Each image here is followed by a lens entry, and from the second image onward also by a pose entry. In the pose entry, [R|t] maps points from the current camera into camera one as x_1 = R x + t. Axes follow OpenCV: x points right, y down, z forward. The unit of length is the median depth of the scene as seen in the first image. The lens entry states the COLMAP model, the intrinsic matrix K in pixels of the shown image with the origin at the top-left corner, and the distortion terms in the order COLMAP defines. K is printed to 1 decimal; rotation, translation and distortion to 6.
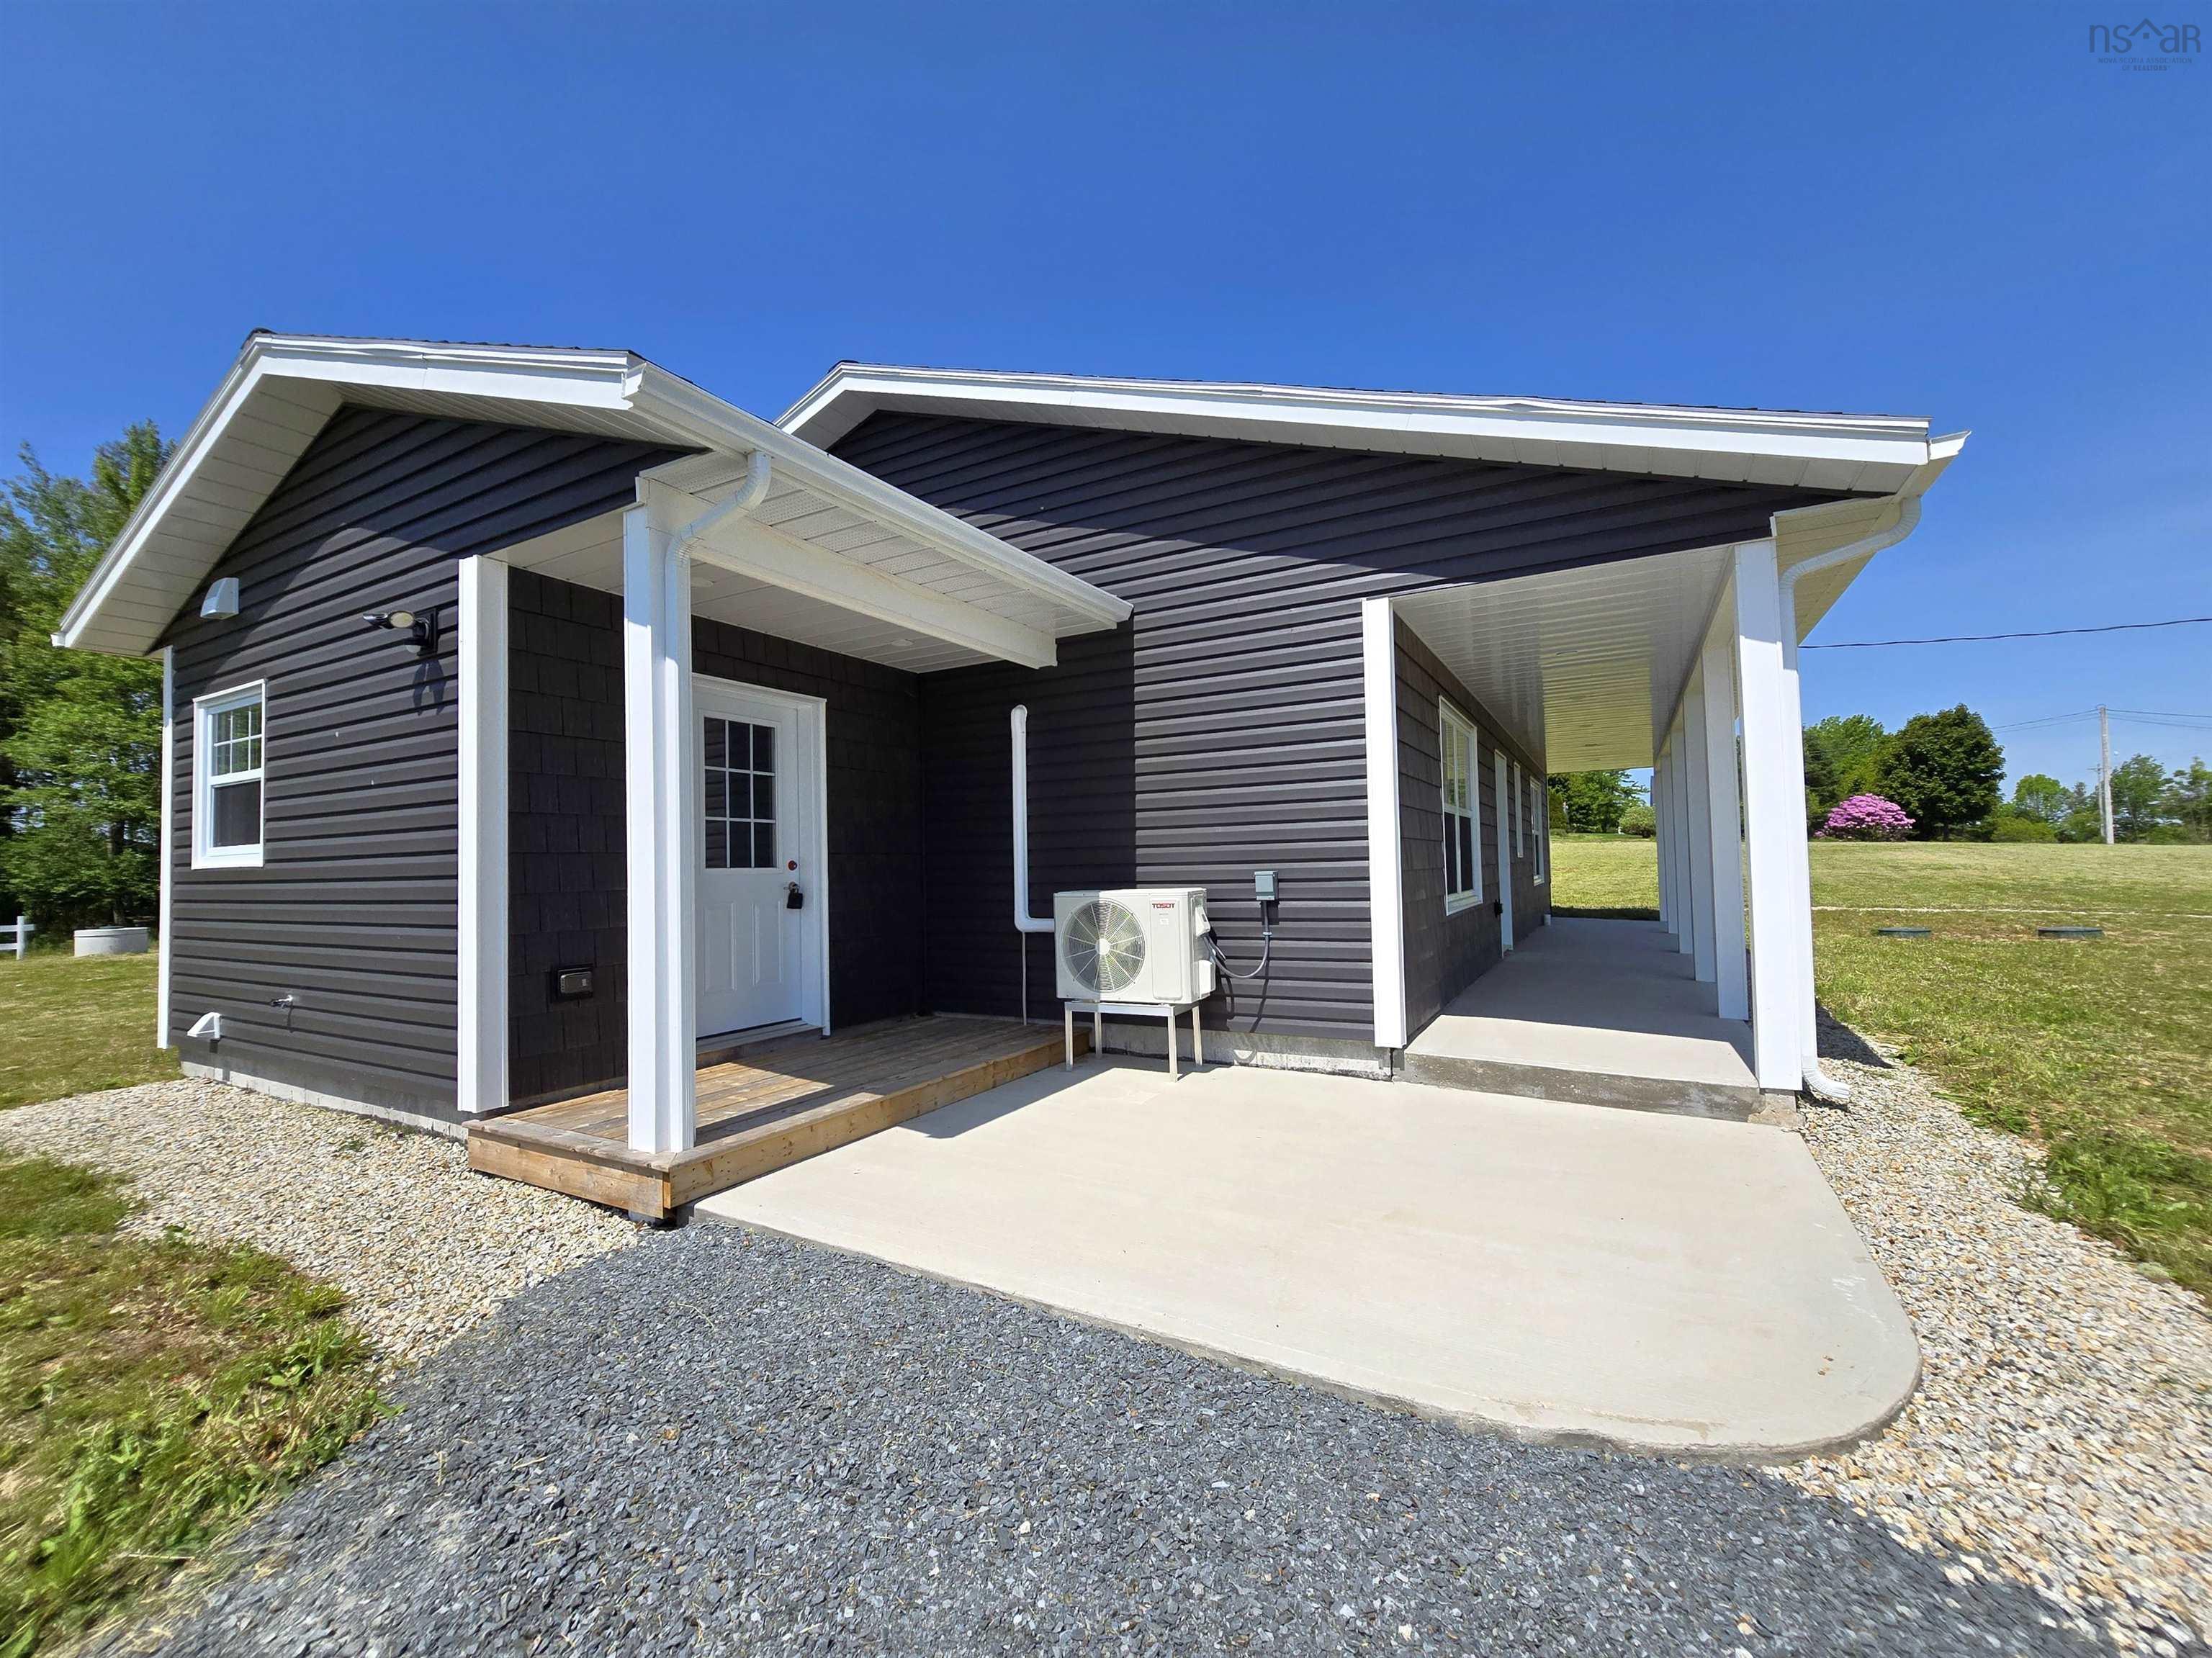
lens RADIAL K [[939.2, 0, 1090.6], [0, 939.2, 829.0], [0, 0, 1]] dist [-0.010147, -0.000146]
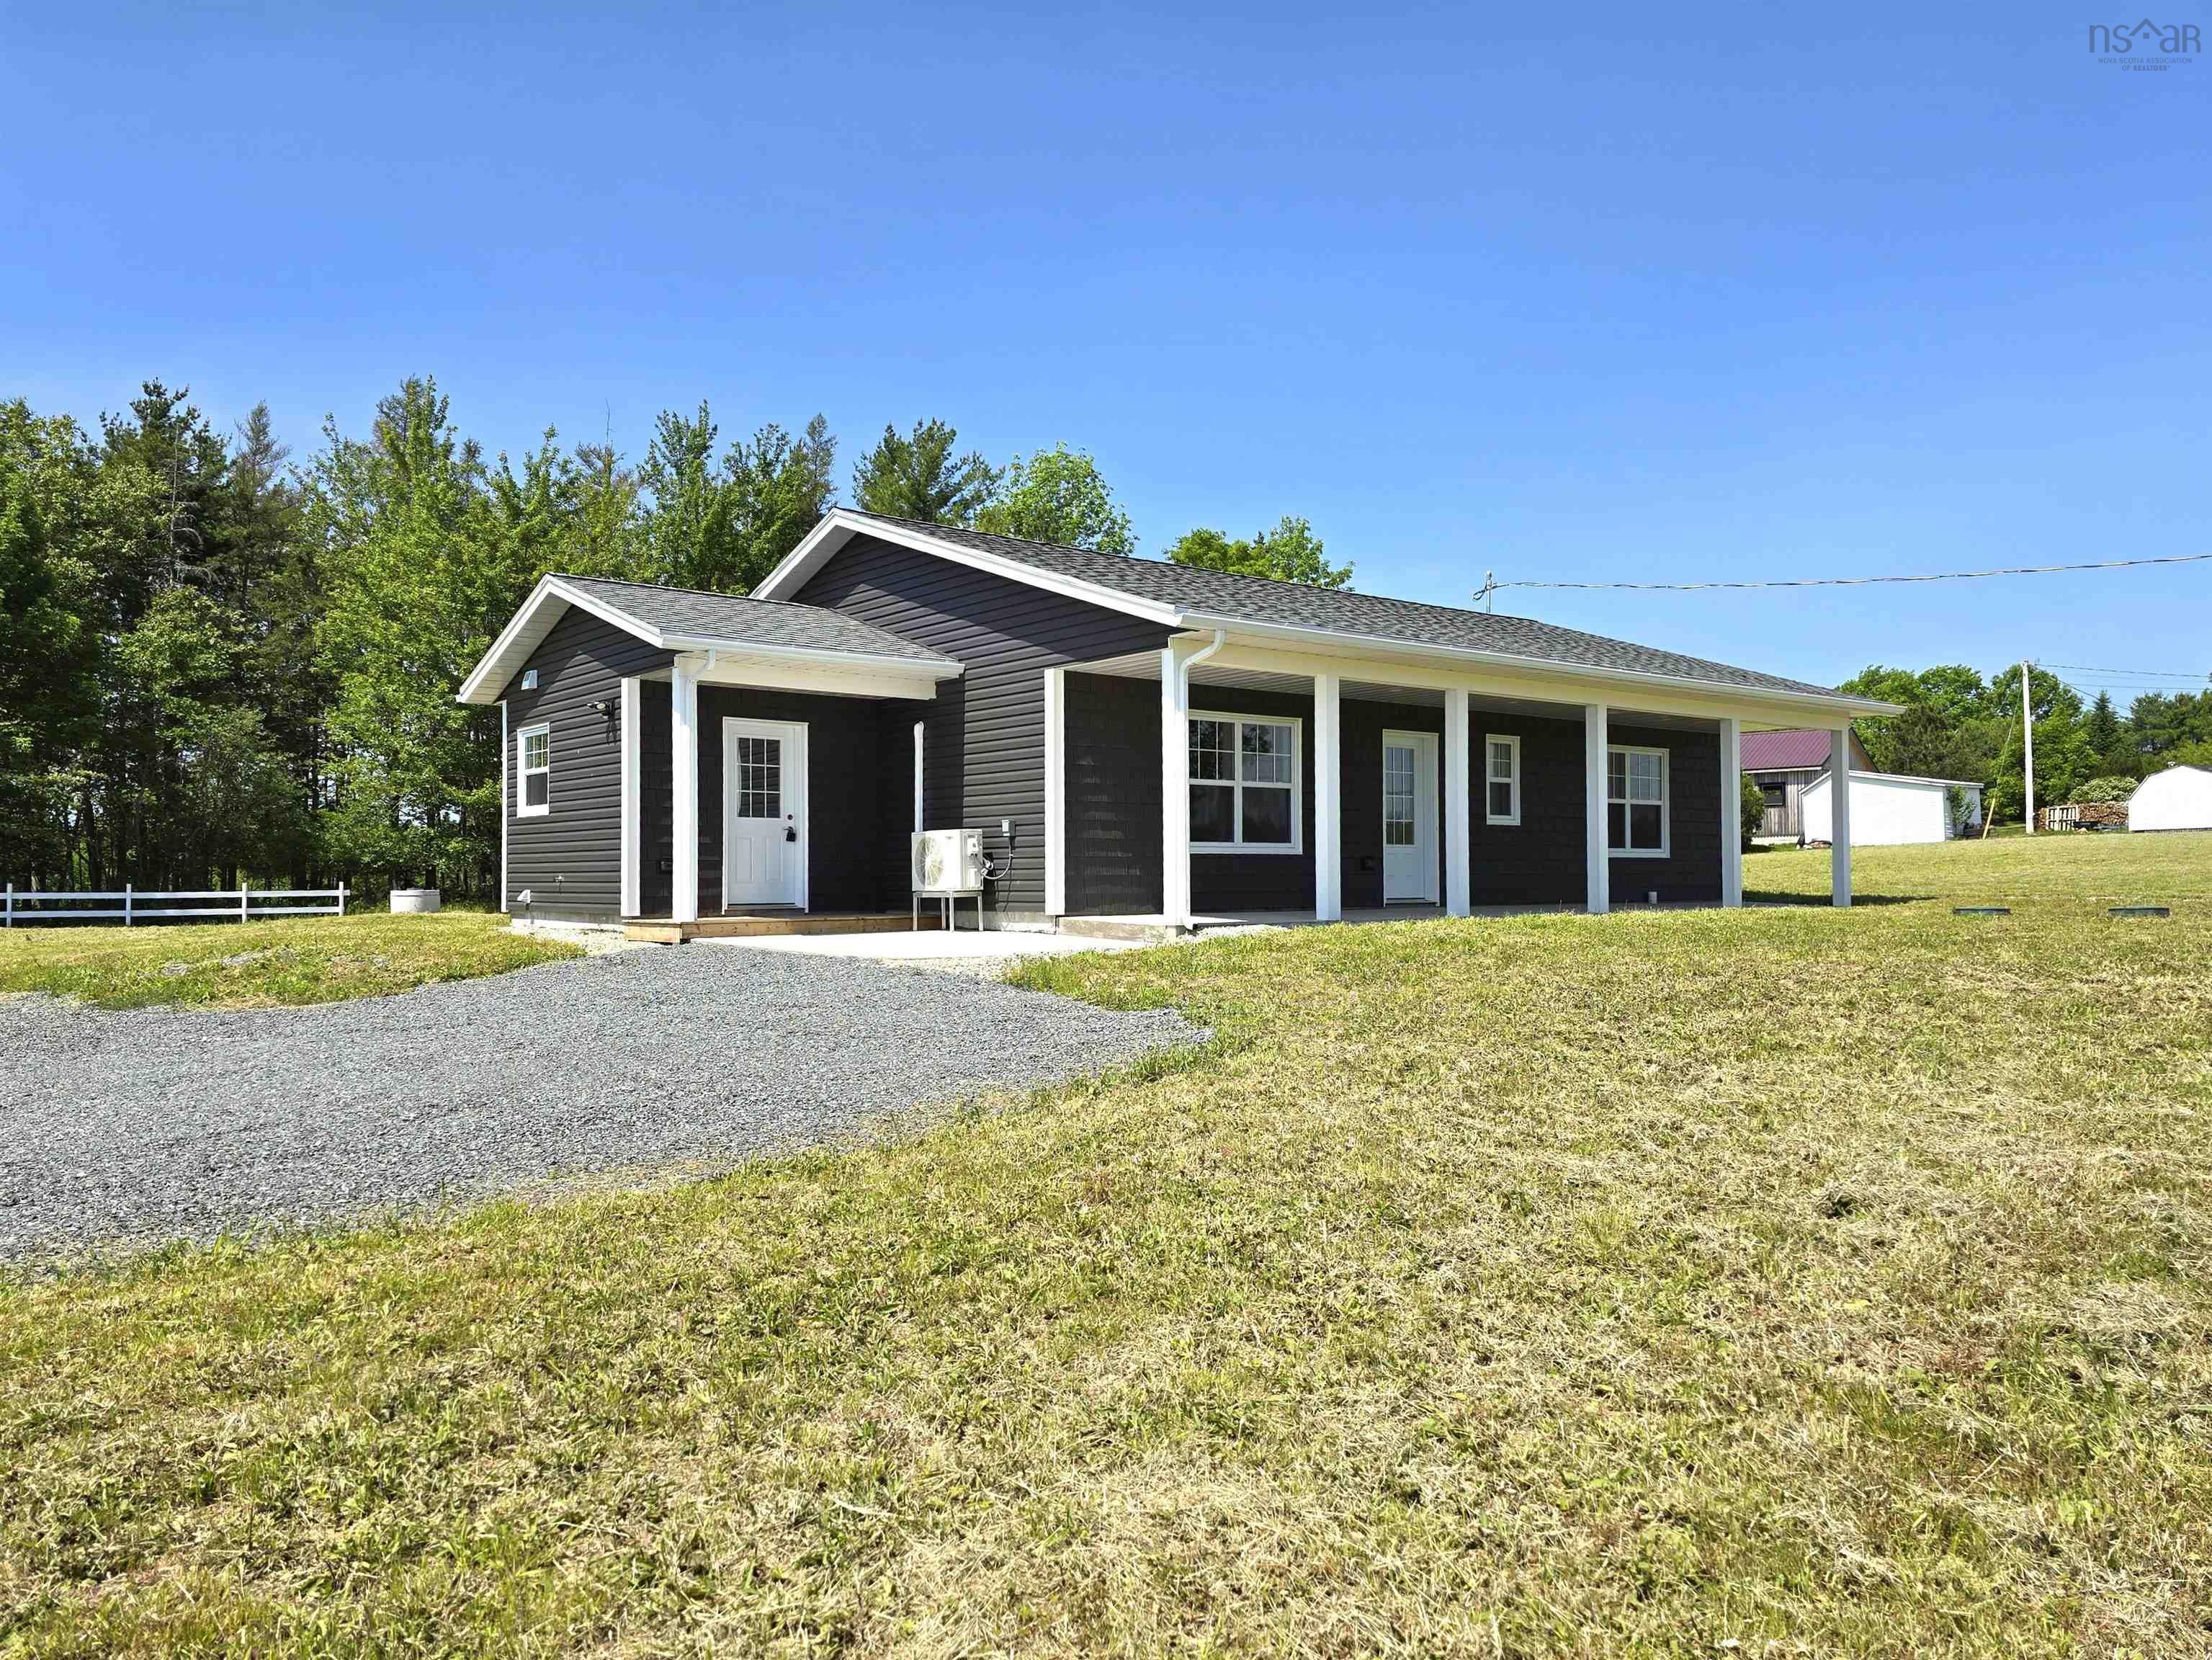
lens RADIAL K [[1508.7, 0, 1106.4], [0, 1508.7, 835.0], [0, 0, 1]] dist [0.005068, -0.000511]
pose [[0.938628, 0.007743, -0.344843, 1.275539], [-0.000494, 0.999777, 0.021105, 0.012595], [0.344930, -0.019640, 0.938423, -1.534418]]
